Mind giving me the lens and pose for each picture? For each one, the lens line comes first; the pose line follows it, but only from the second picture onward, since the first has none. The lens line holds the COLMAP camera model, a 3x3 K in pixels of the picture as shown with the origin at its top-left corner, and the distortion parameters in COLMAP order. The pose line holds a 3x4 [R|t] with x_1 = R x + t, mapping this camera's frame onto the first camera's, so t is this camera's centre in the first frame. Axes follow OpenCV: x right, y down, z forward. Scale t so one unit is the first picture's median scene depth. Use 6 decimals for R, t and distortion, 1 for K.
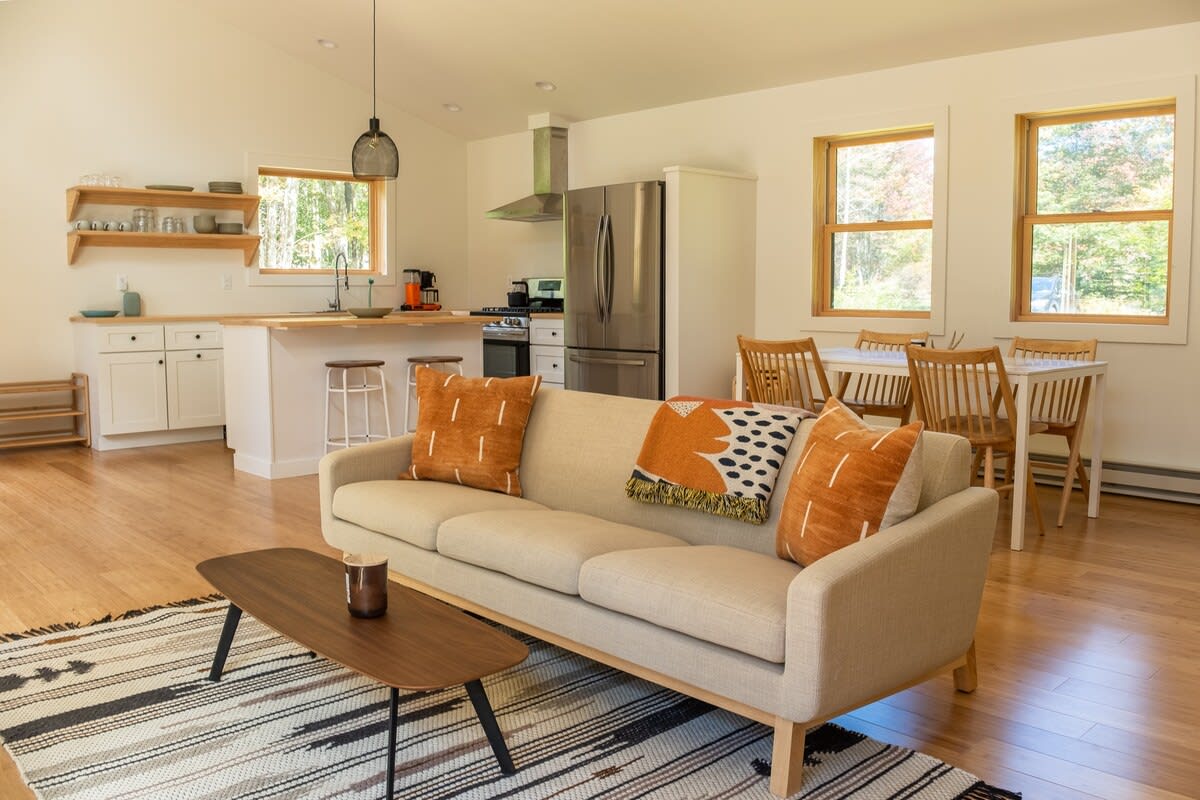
lens RADIAL K [[1007.4, 0, 594.6], [0, 1007.4, 399.5], [0, 0, 1]] dist [-0.137337, 0.069396]
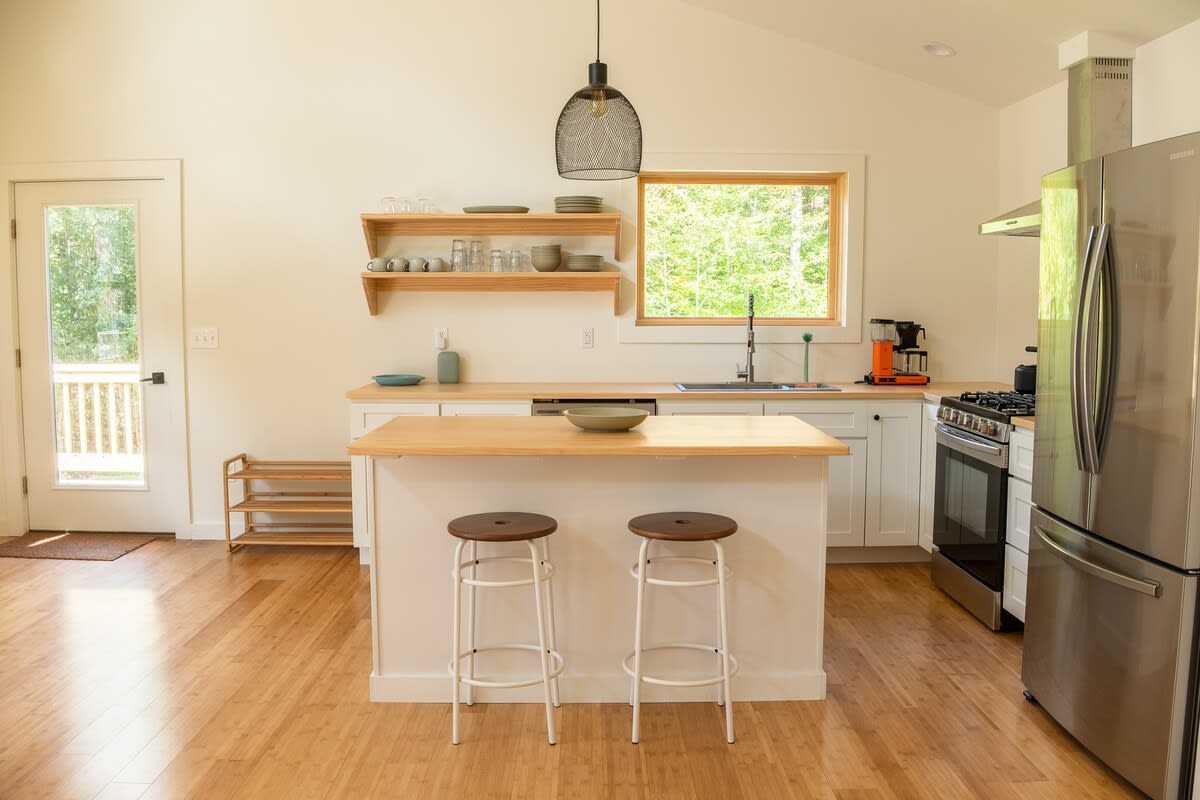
lens RADIAL K [[996.0, 0, 595.0], [0, 996.0, 392.3], [0, 0, 1]] dist [-0.126195, 0.004681]
pose [[0.739042, 0.056143, -0.671316, 0.116072], [-0.068837, 0.997599, 0.007648, -0.089065], [0.670133, 0.040559, 0.741132, 0.495132]]
